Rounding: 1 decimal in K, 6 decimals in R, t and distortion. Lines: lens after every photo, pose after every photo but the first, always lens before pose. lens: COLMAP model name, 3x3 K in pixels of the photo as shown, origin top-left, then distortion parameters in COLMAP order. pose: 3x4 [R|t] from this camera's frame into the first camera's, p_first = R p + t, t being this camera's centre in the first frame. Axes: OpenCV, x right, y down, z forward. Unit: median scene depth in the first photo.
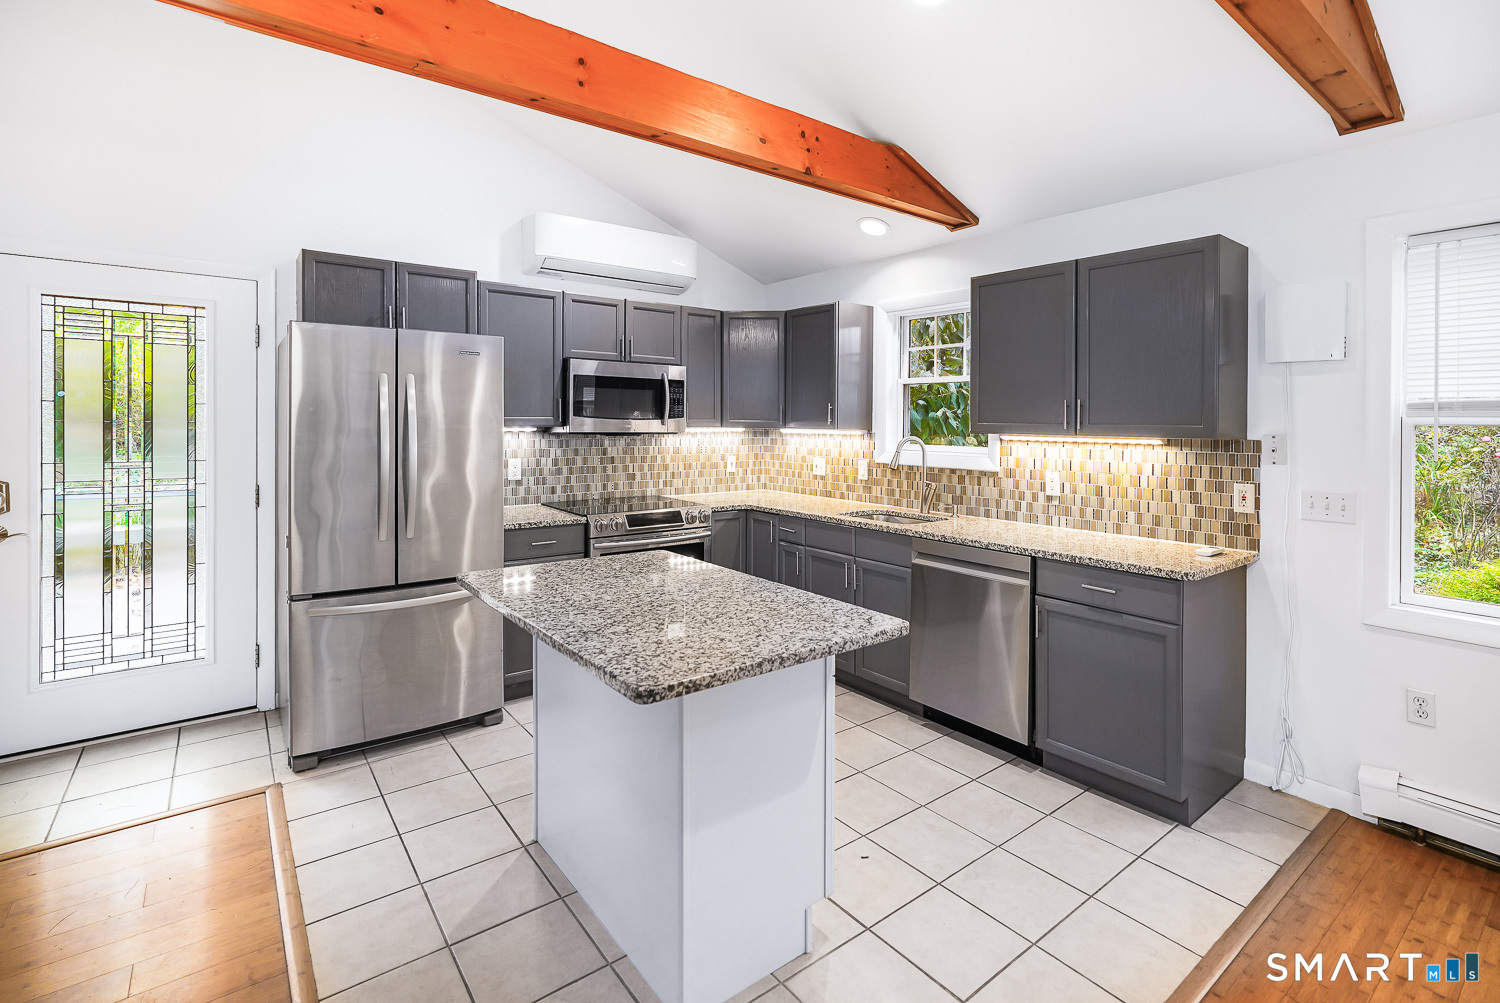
lens RADIAL K [[701.2, 0, 753.6], [0, 701.2, 423.3], [0, 0, 1]] dist [-0.002097, -0.000038]
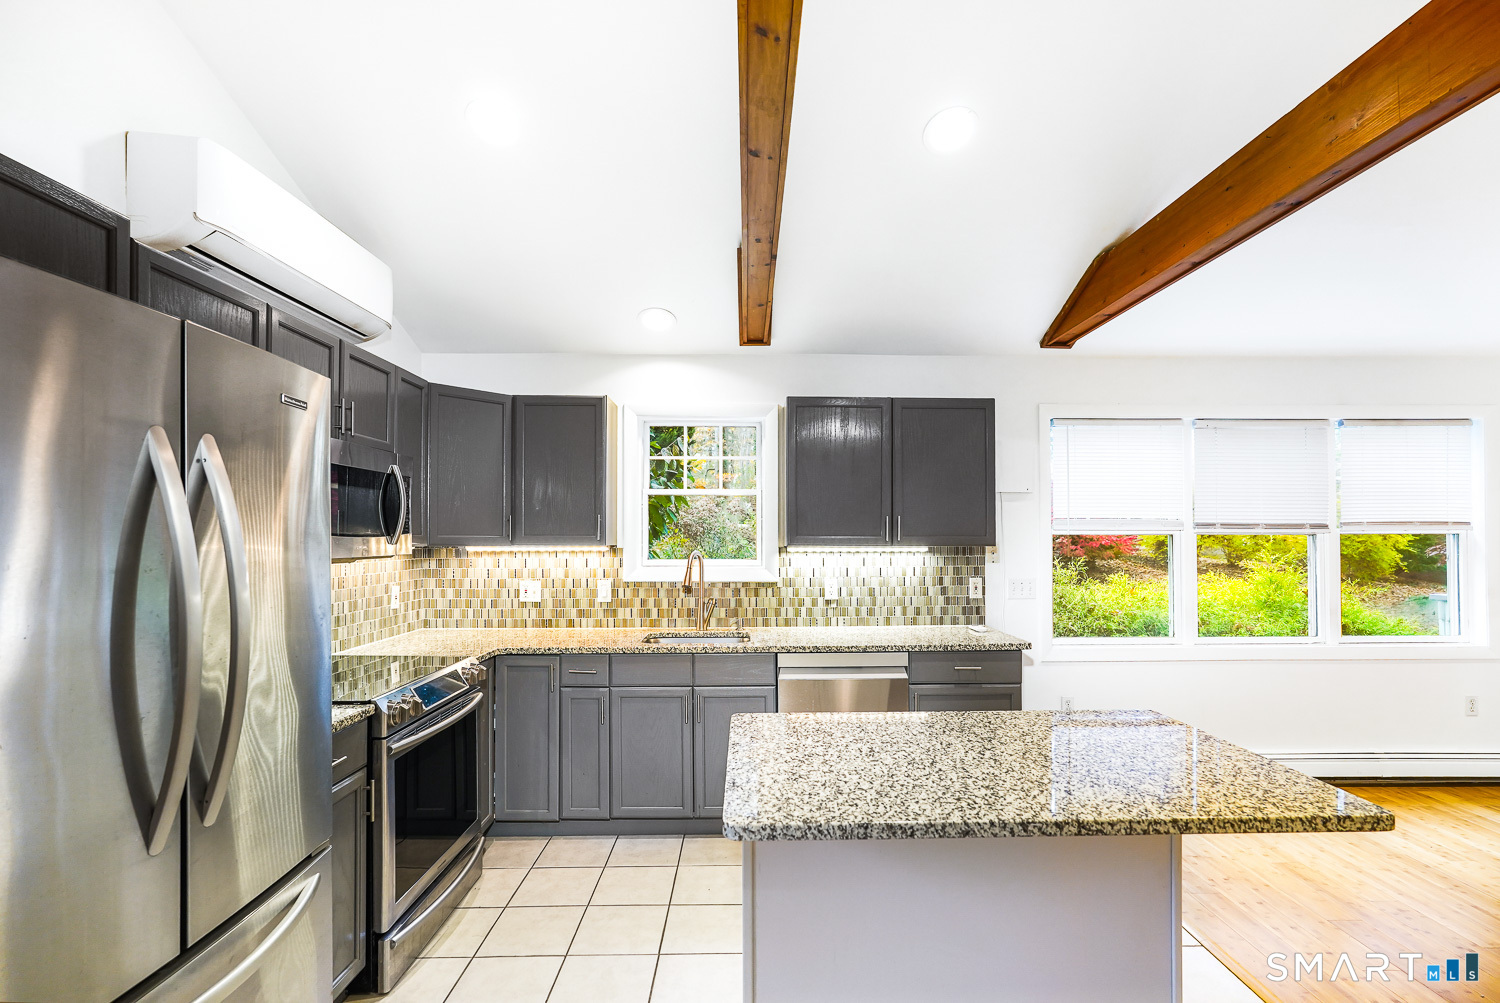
lens RADIAL K [[685.8, 0, 750.2], [0, 685.8, 536.0], [0, 0, 1]] dist [-0.035059, 0.000079]
pose [[0.602151, -0.011844, 0.798294, -0.441238], [0.008736, 0.999928, 0.008246, -0.008032], [-0.798334, 0.002009, 0.602211, 0.361544]]
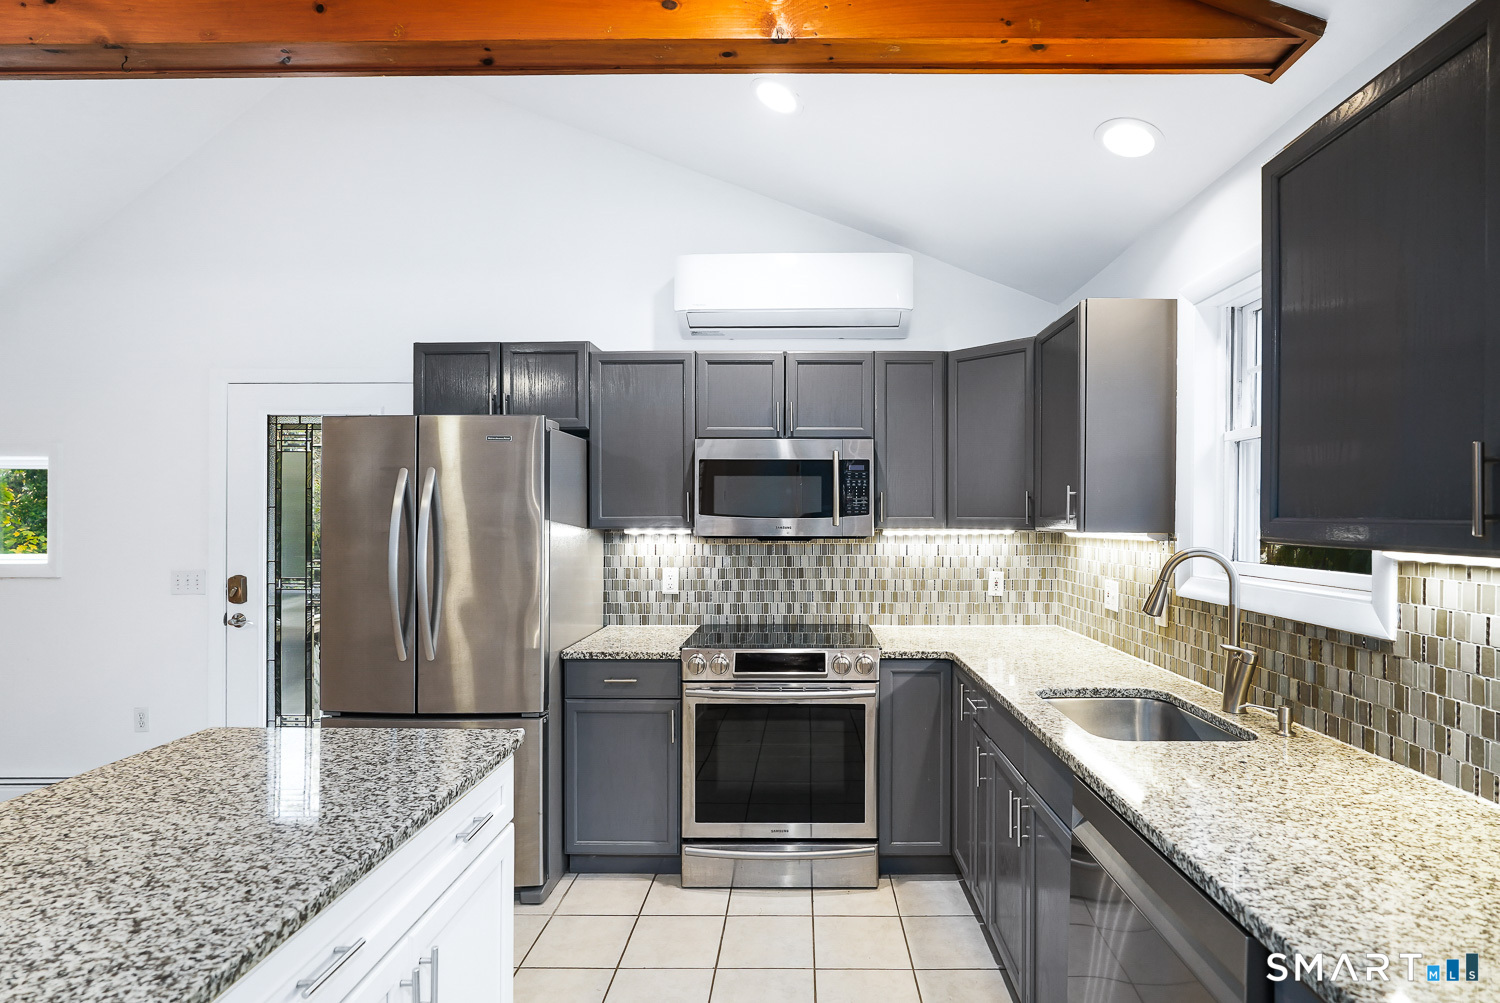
lens RADIAL K [[732.0, 0, 805.0], [0, 732.0, 521.7], [0, 0, 1]] dist [-0.005331, -0.000120]
pose [[0.795040, -0.007229, -0.606514, 0.295855], [0.006981, 0.999972, -0.002767, 0.000463], [0.606517, -0.002035, 0.795068, 0.416661]]
